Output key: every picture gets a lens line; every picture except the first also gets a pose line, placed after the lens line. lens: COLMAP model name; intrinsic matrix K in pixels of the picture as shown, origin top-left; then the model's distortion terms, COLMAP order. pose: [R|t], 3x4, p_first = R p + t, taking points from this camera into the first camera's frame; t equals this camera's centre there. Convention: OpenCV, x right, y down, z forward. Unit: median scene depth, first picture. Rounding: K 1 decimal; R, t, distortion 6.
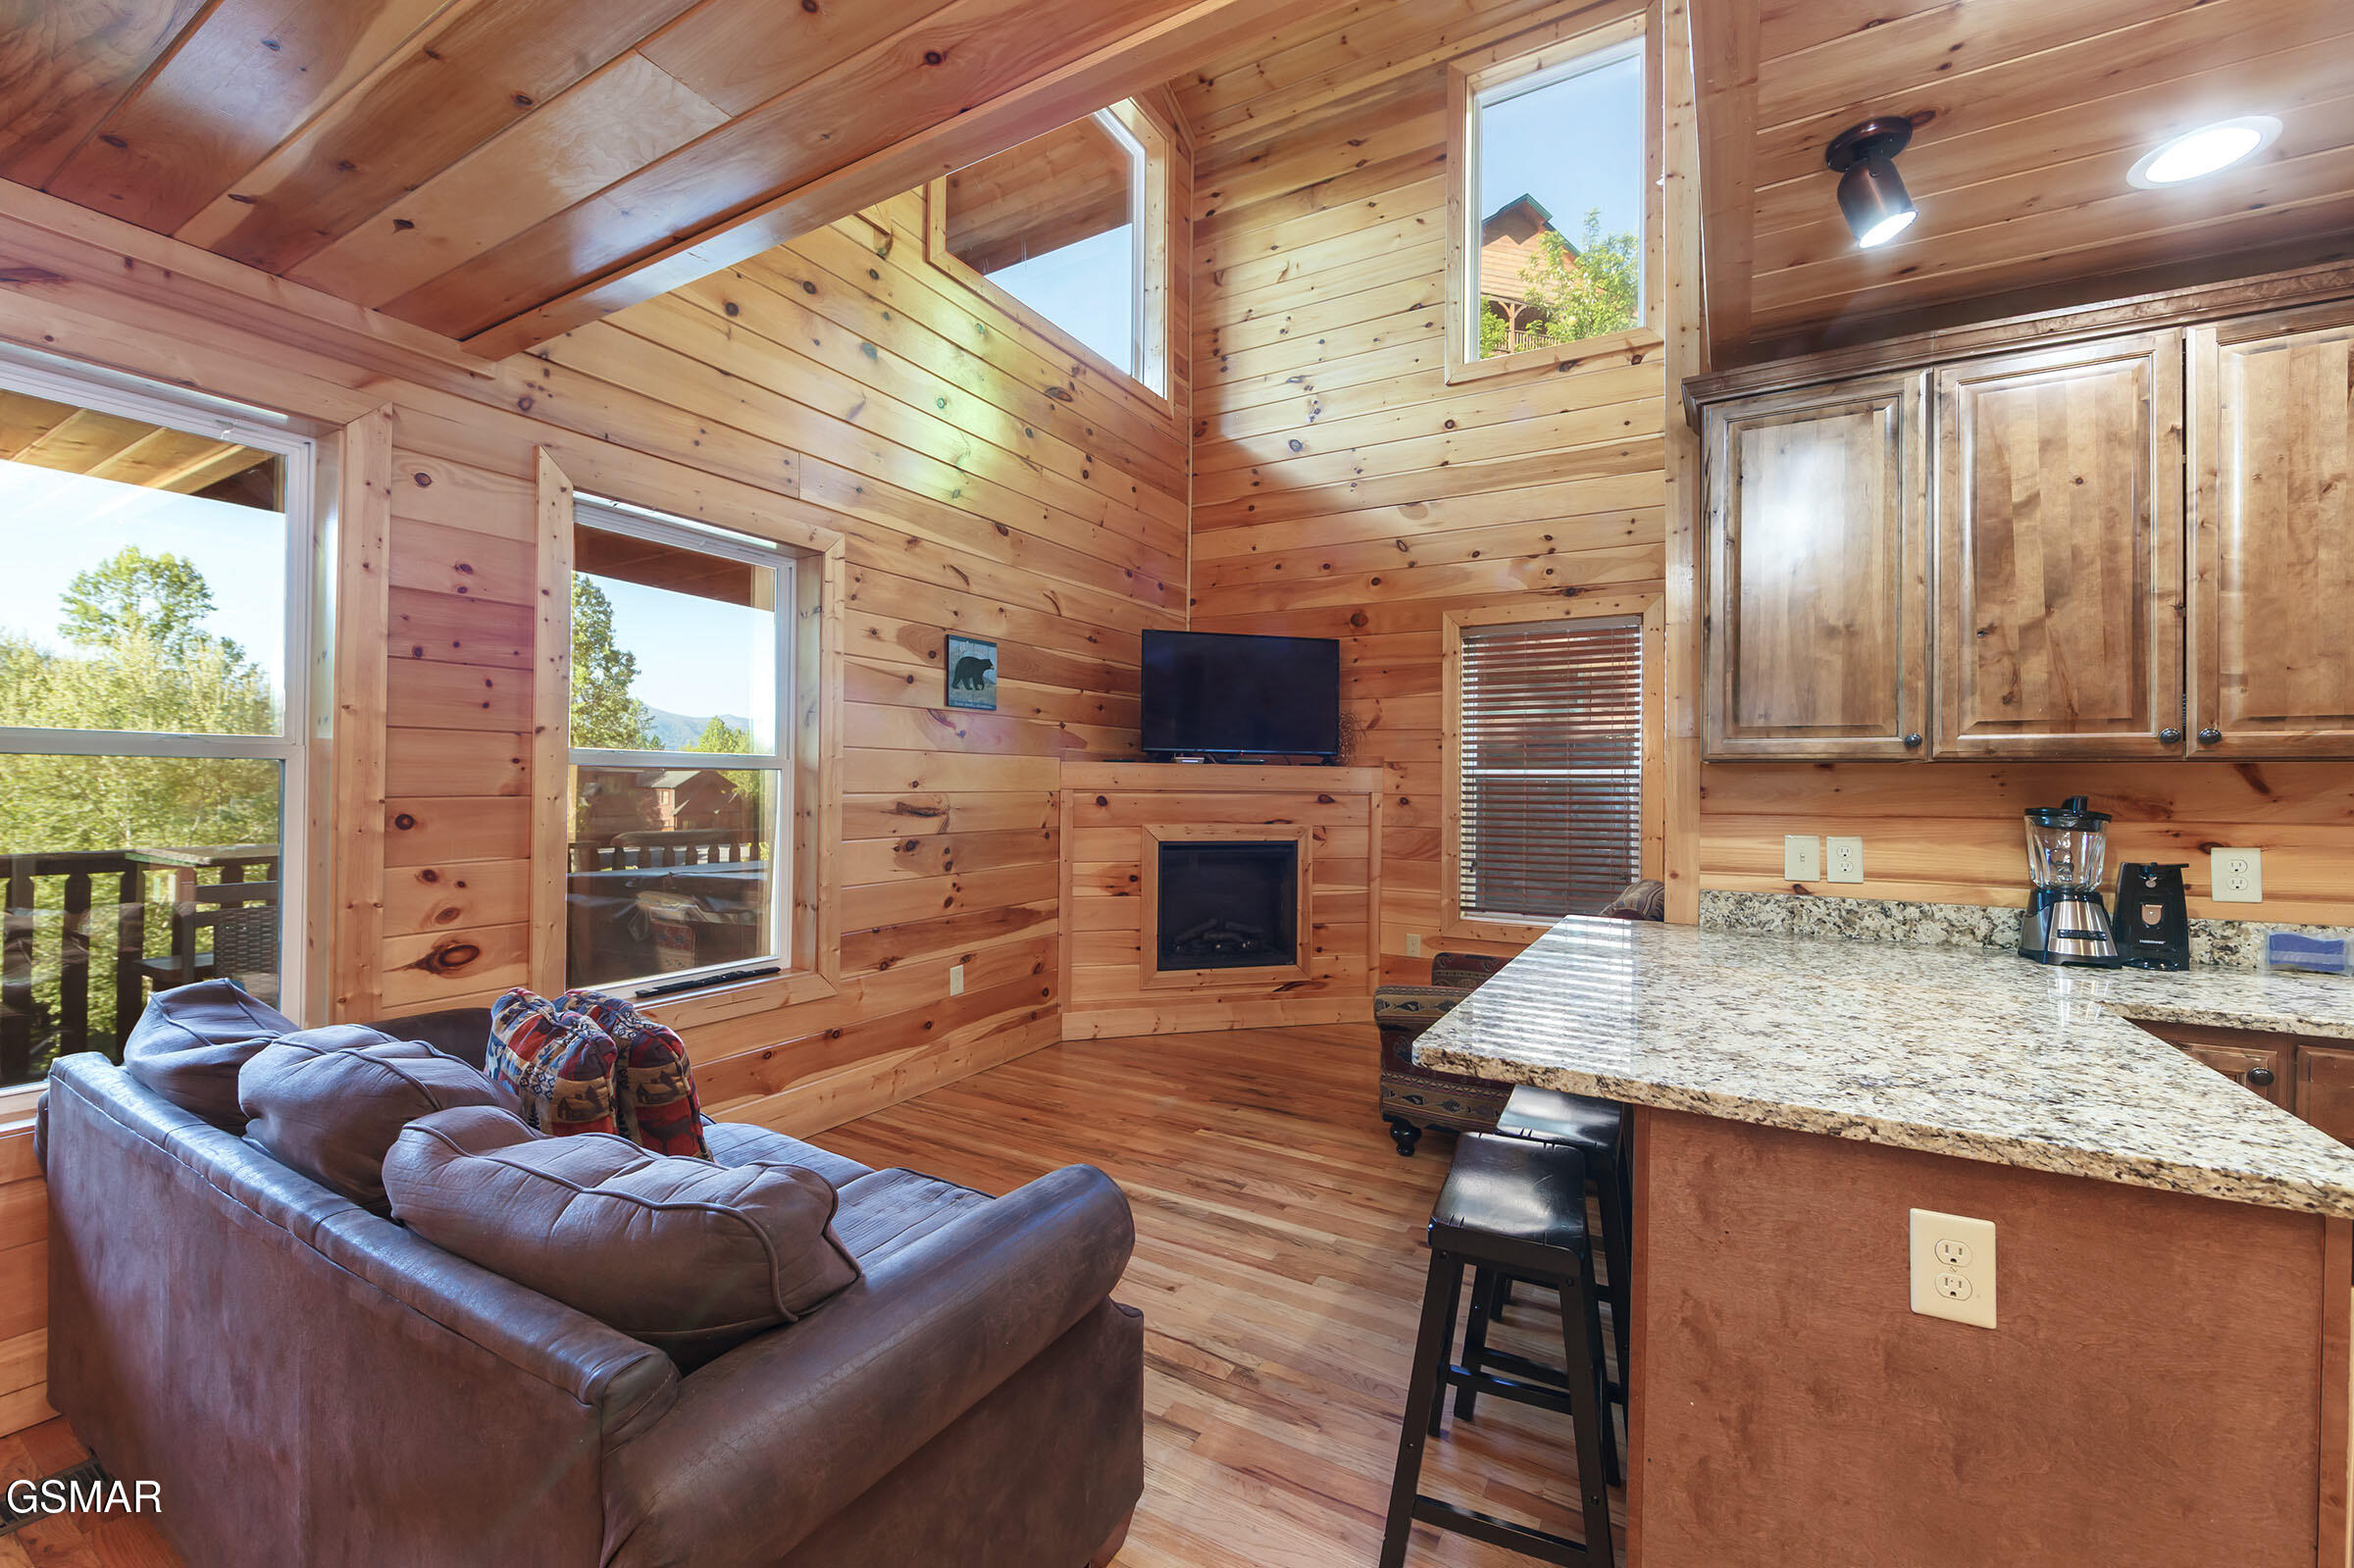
lens RADIAL K [[947.0, 0, 1179.1], [0, 947.0, 786.3], [0, 0, 1]] dist [-0.002296, 0.000245]
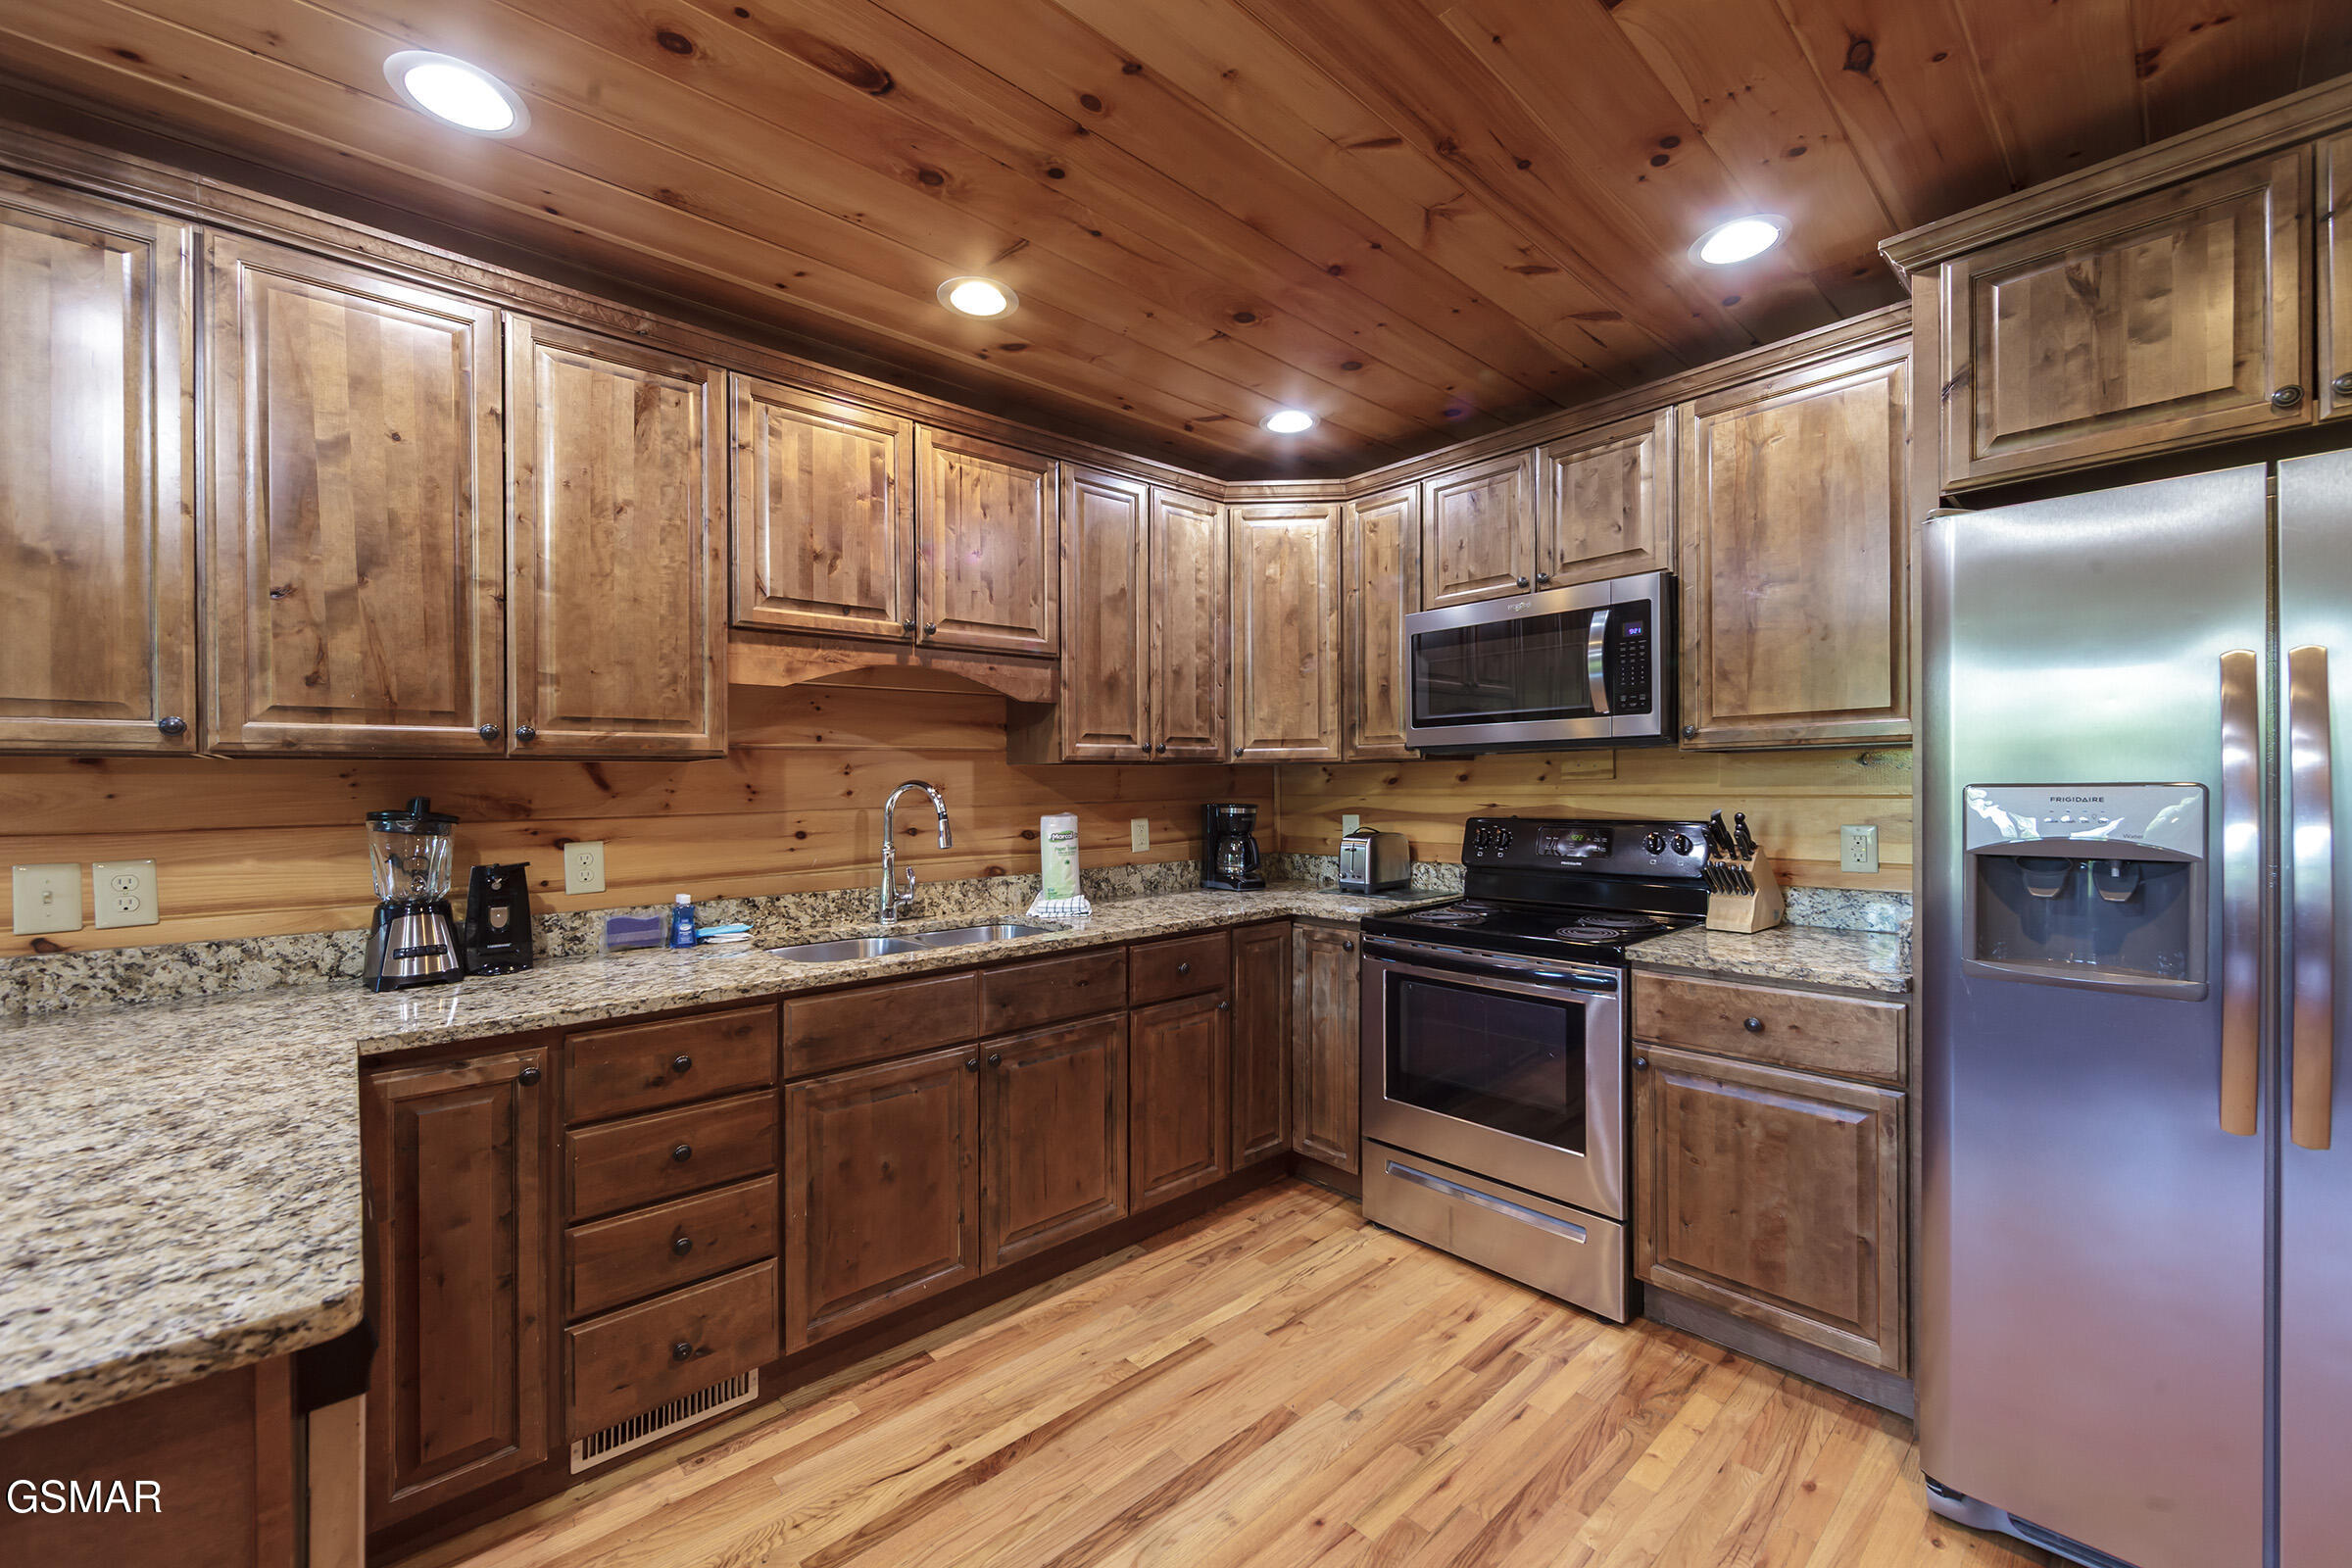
lens RADIAL K [[946.3, 0, 1204.1], [0, 946.3, 841.3], [0, 0, 1]] dist [-0.002296, 0.000245]
pose [[0.293070, -0.069893, 0.953533, 0.235258], [0.014967, 0.997538, 0.068518, 0.001764], [-0.955974, -0.005808, 0.293394, 0.018569]]
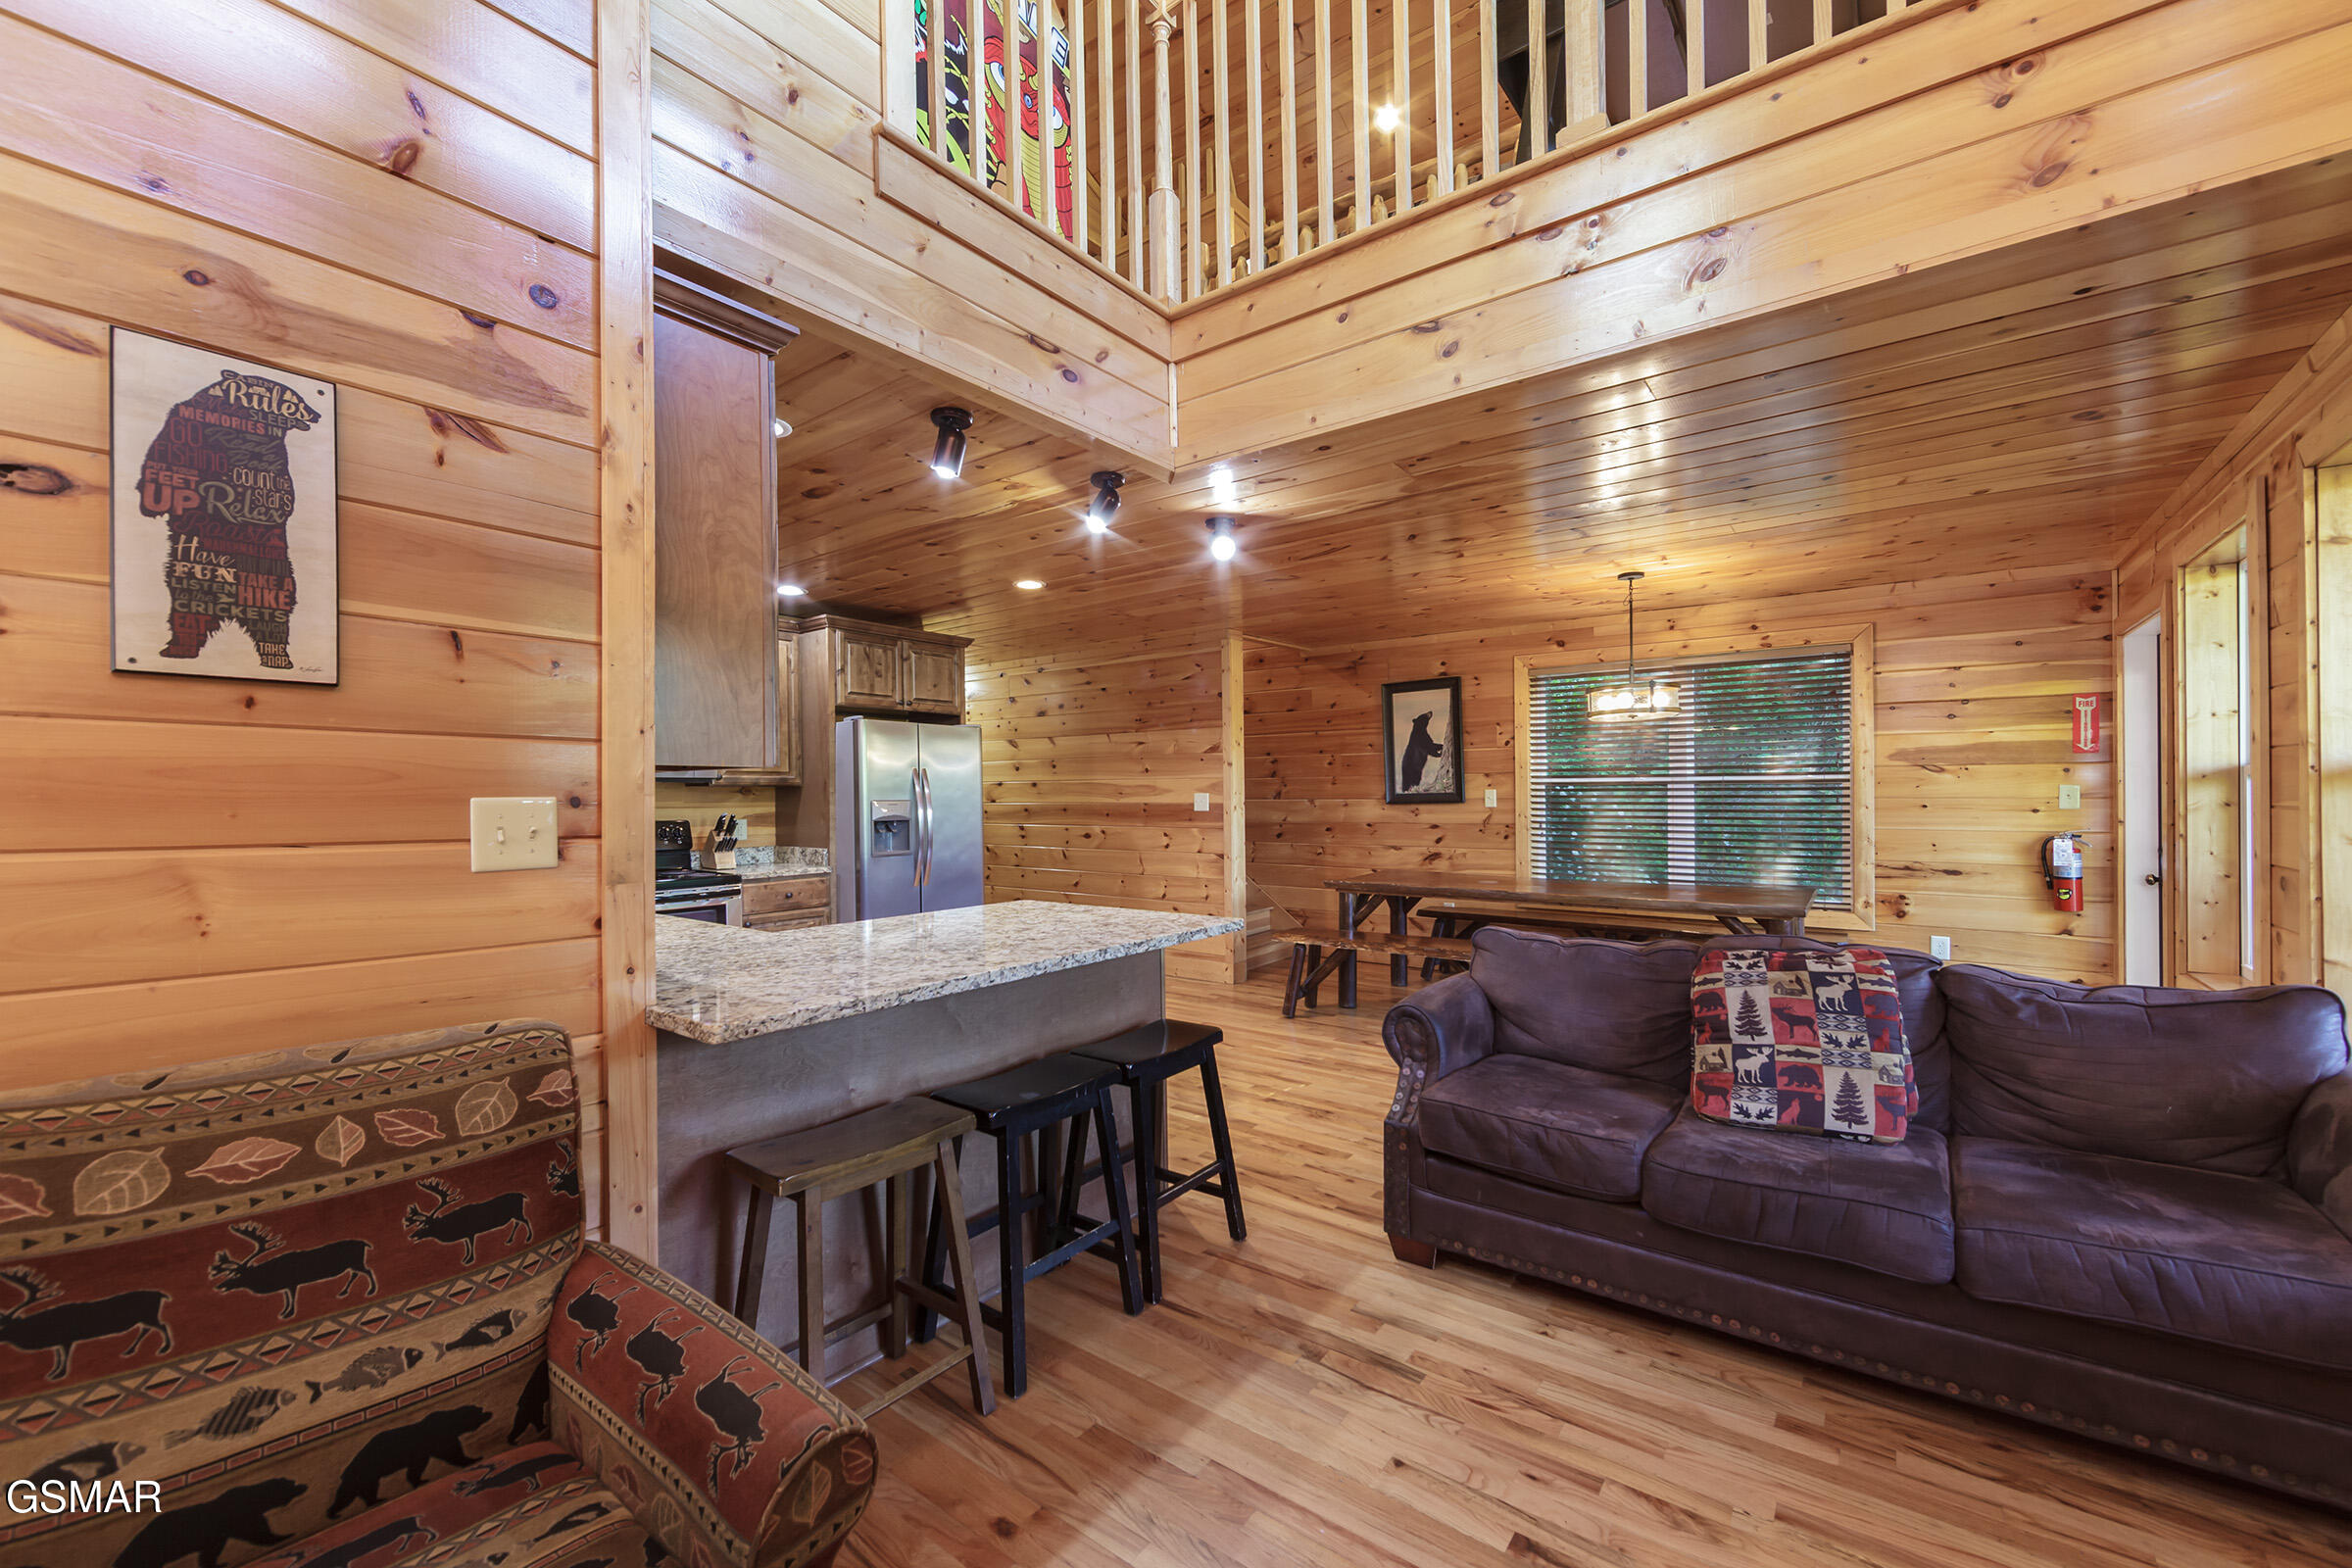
lens RADIAL K [[946.3, 0, 1190.3], [0, 946.3, 795.0], [0, 0, 1]] dist [-0.002296, 0.000245]
pose [[-0.993410, -0.002954, 0.114575, 0.073322], [-0.002468, 0.999987, 0.004388, -0.006810], [-0.114586, 0.004076, -0.993405, 1.614771]]
